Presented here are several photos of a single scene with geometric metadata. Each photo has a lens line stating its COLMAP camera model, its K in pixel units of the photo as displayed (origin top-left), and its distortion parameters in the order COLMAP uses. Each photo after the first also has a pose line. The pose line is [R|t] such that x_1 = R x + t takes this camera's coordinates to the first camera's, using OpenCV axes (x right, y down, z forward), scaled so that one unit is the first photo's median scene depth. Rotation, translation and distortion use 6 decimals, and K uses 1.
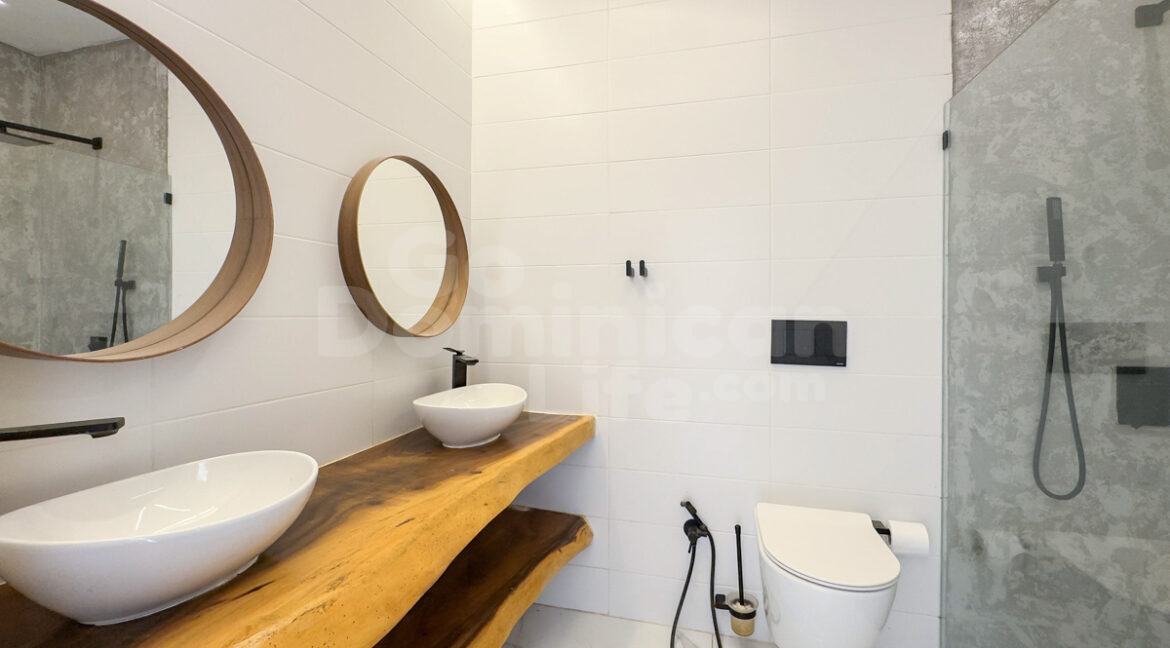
lens RADIAL K [[474.6, 0, 584.6], [0, 474.6, 318.5], [0, 0, 1]] dist [-0.016995, 0.000636]
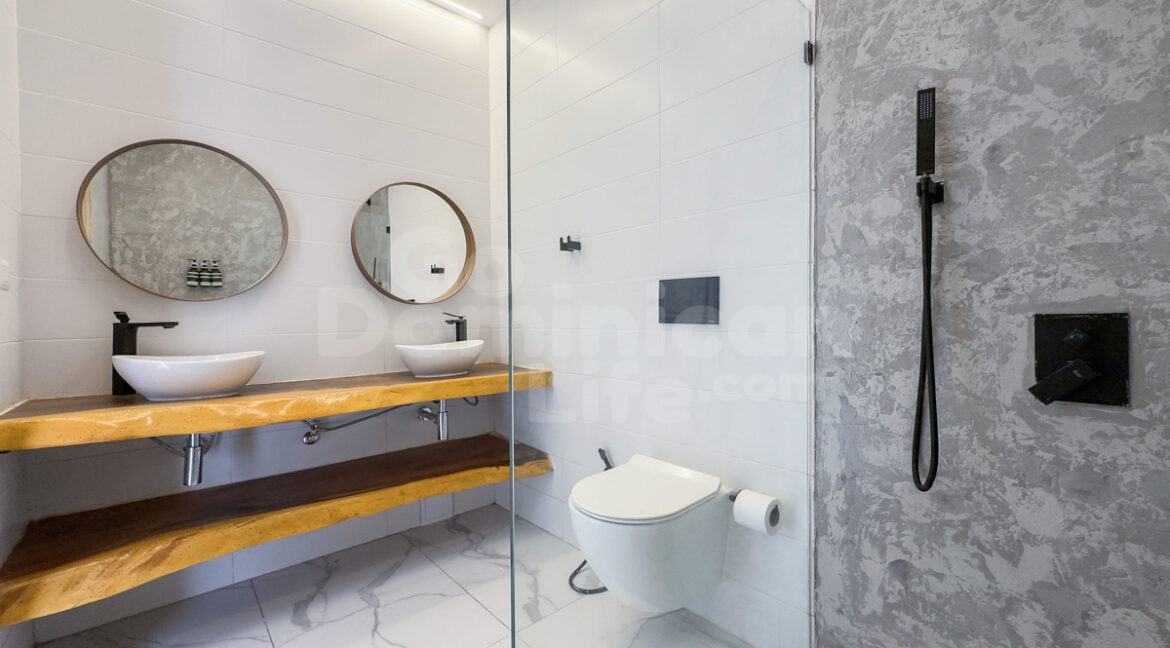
lens RADIAL K [[474.6, 0, 580.3], [0, 474.6, 328.1], [0, 0, 1]] dist [-0.016995, 0.000636]
pose [[0.831600, -0.001320, -0.555373, 0.950699], [0.010056, 0.999869, 0.012681, 0.105994], [0.555284, -0.016131, 0.831504, 0.061012]]
